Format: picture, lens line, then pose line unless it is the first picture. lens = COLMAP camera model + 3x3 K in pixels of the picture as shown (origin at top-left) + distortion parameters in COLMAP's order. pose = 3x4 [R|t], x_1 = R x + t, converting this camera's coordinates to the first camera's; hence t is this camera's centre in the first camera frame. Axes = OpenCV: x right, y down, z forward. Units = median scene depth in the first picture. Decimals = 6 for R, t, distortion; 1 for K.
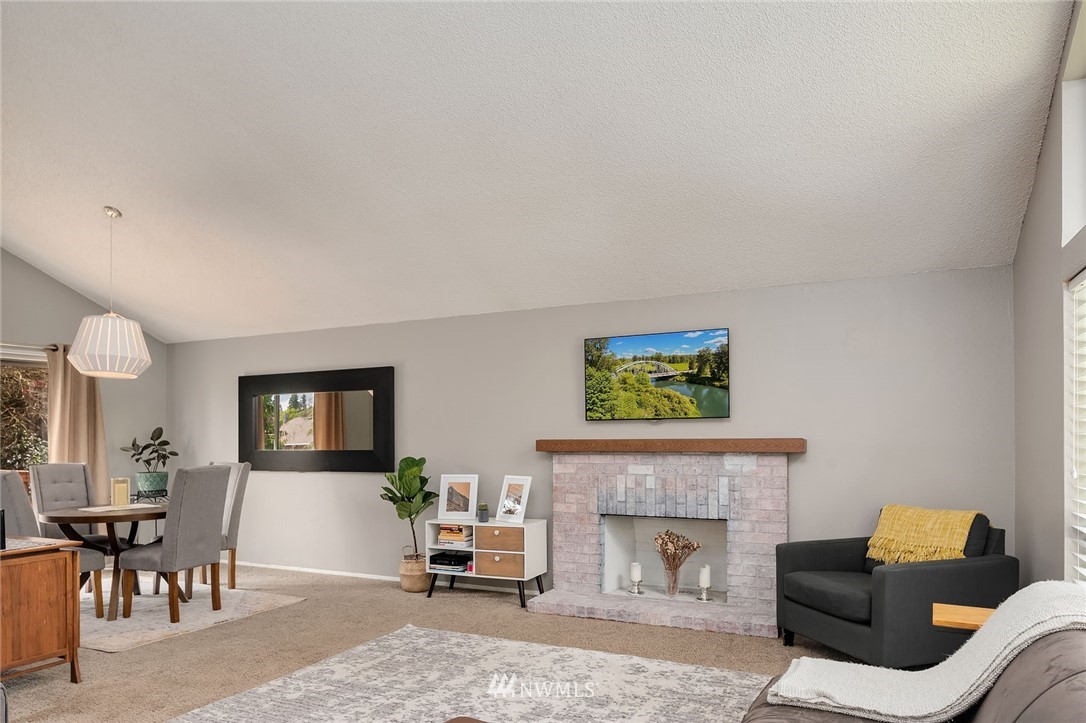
lens RADIAL K [[702.5, 0, 541.9], [0, 702.5, 440.1], [0, 0, 1]] dist [-0.002560, -0.000980]
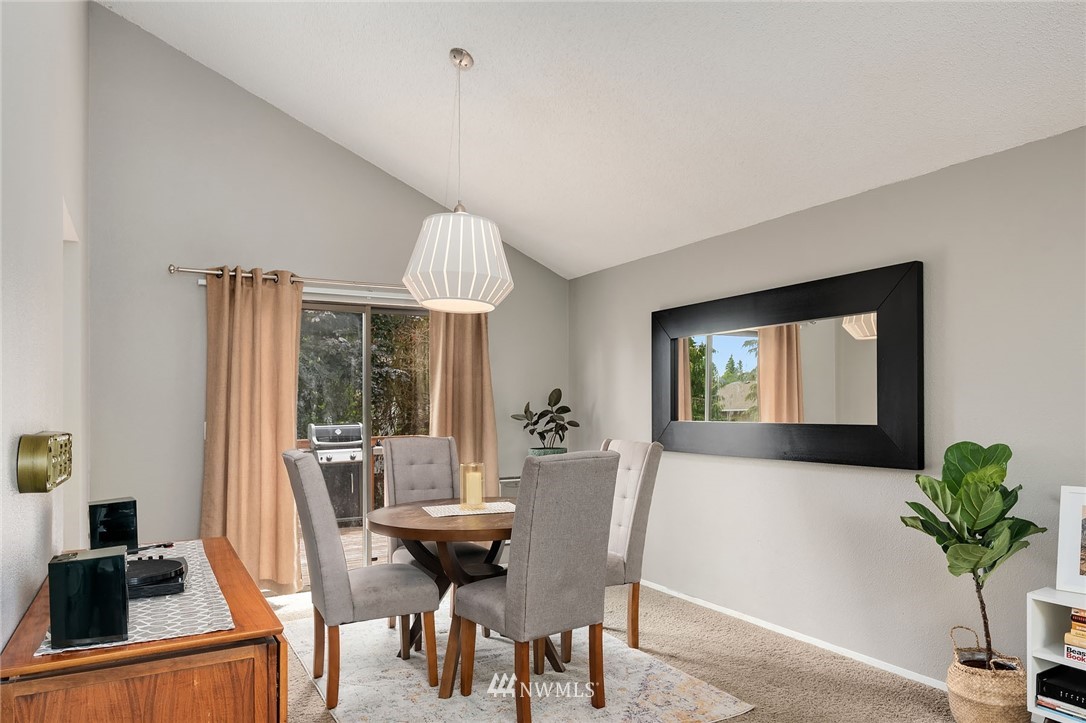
lens RADIAL K [[706.8, 0, 543.1], [0, 706.8, 405.4], [0, 0, 1]] dist [-0.000160, -0.000628]
pose [[0.825130, 0.001287, -0.564942, -0.171076], [-0.001332, 0.999999, 0.000332, -0.000855], [0.564942, 0.000478, 0.825131, 0.485234]]
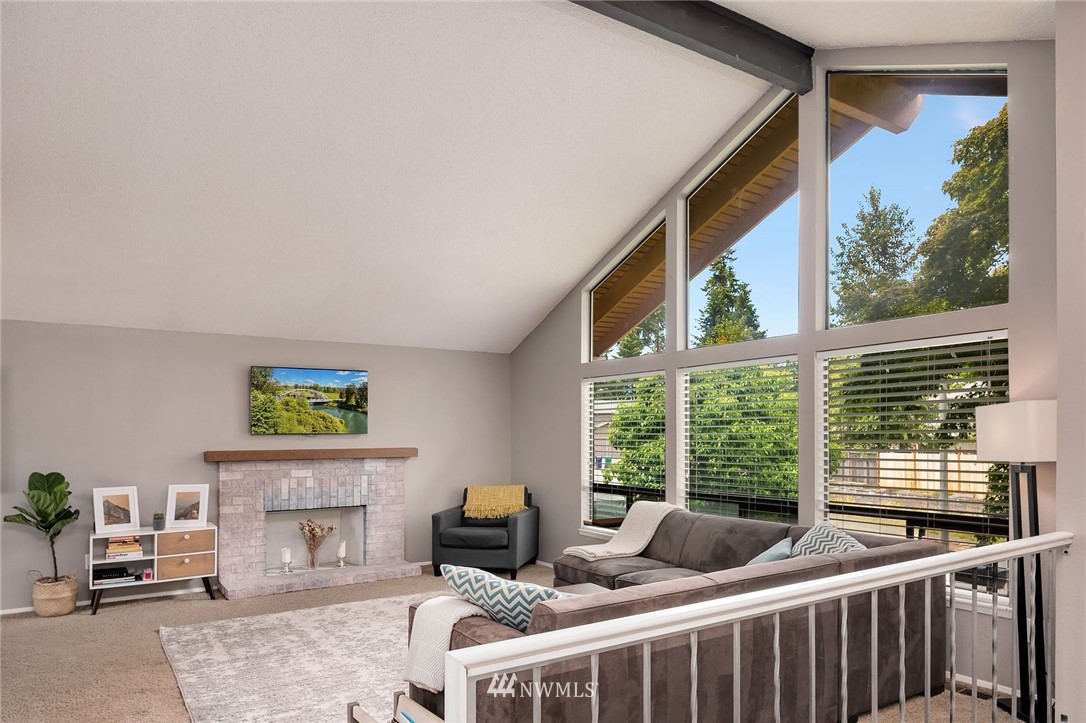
lens RADIAL K [[702.5, 0, 541.9], [0, 702.5, 440.1], [0, 0, 1]] dist [-0.002560, -0.000980]
pose [[0.514980, -0.003058, 0.857197, -0.696828], [0.005307, 0.999986, 0.000379, -0.016056], [-0.857186, 0.004354, 0.514988, -0.037198]]
